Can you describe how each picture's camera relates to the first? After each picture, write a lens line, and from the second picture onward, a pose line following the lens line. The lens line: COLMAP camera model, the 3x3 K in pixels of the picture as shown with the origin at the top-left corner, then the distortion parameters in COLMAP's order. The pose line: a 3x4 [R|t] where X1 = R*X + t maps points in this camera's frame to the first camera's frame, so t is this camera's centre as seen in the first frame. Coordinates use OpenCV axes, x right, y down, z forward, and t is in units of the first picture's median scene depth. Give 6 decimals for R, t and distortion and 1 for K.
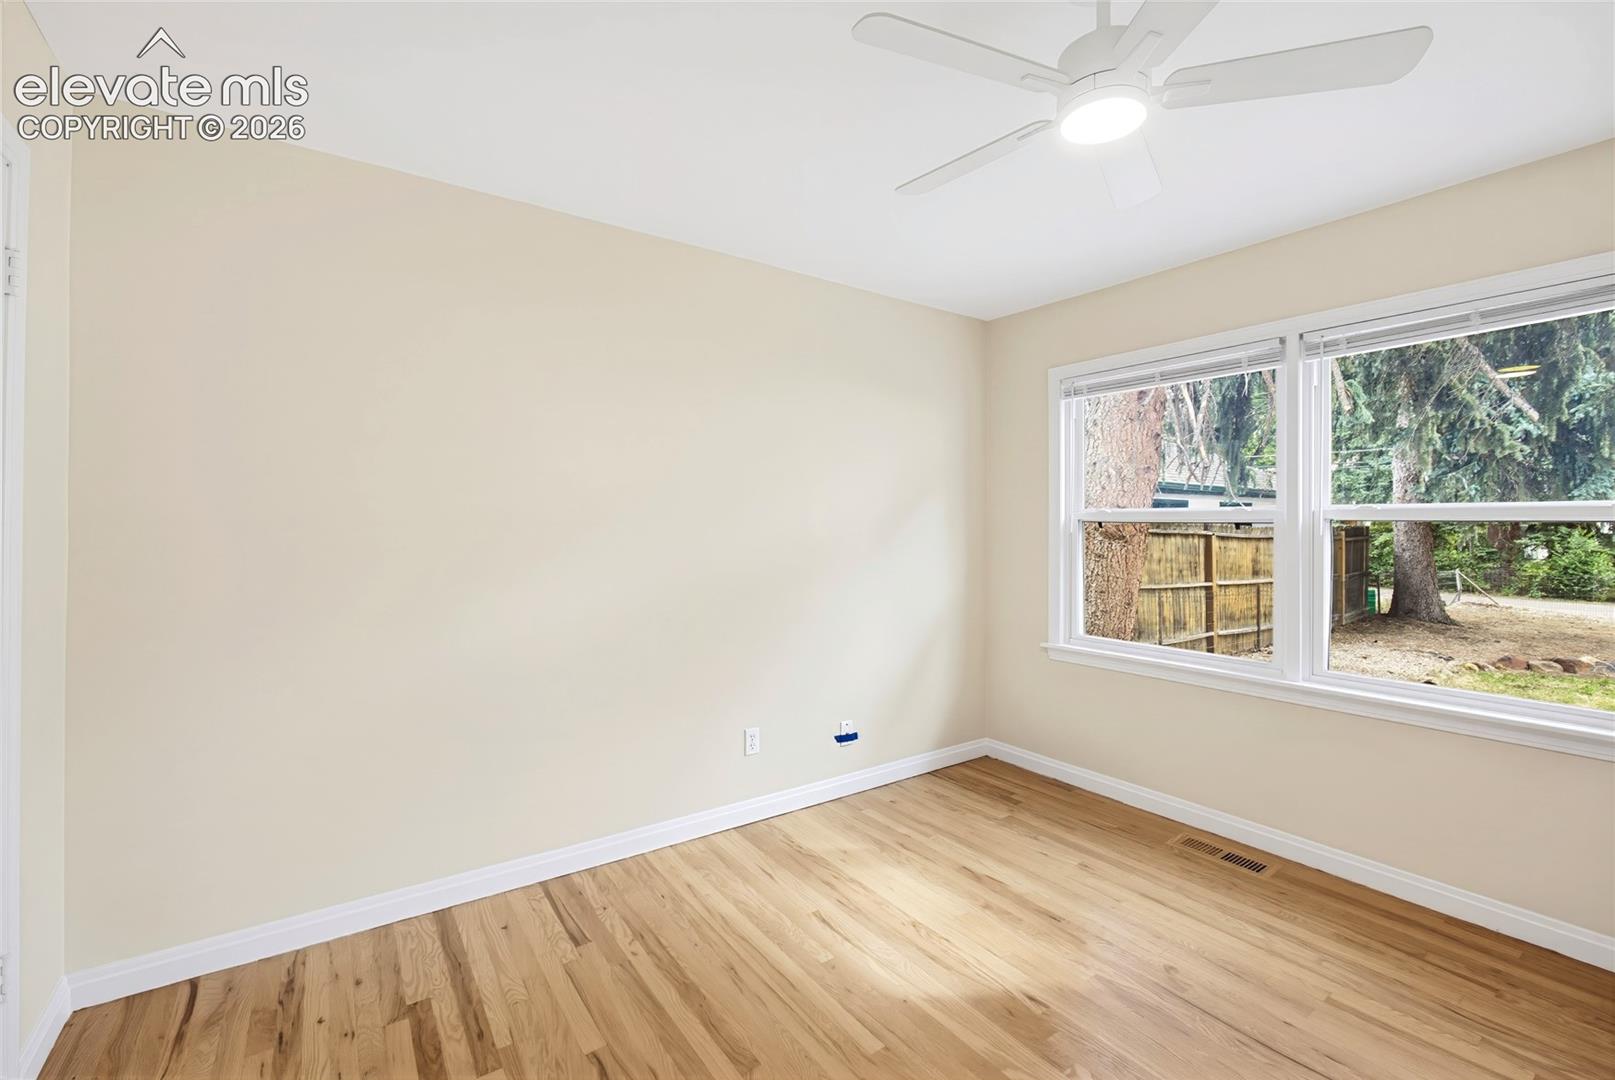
lens RADIAL K [[686.1, 0, 784.1], [0, 686.1, 517.9], [0, 0, 1]] dist [-0.001801, -0.000086]
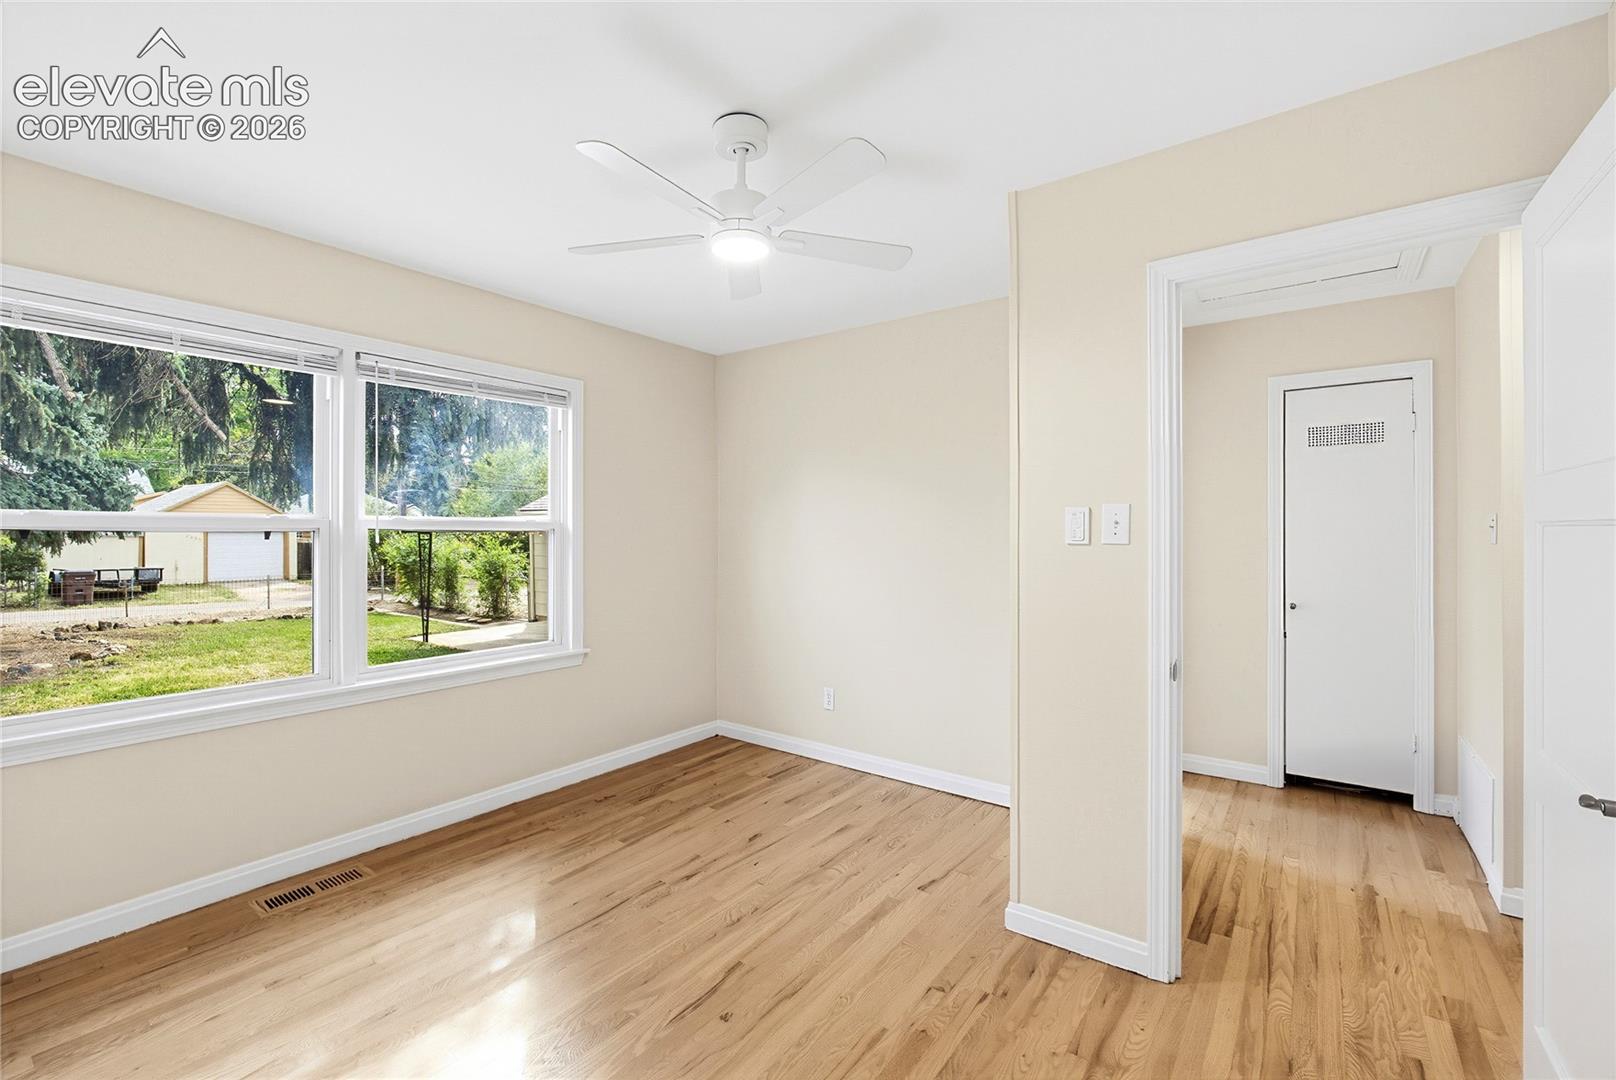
lens RADIAL K [[703.7, 0, 813.2], [0, 703.7, 527.4], [0, 0, 1]] dist [-0.005422, 0.000399]
pose [[-0.323191, -0.000435, 0.946334, -0.558189], [-0.006809, 0.999975, -0.001865, -0.002990], [-0.946309, -0.007046, -0.323186, 0.775720]]
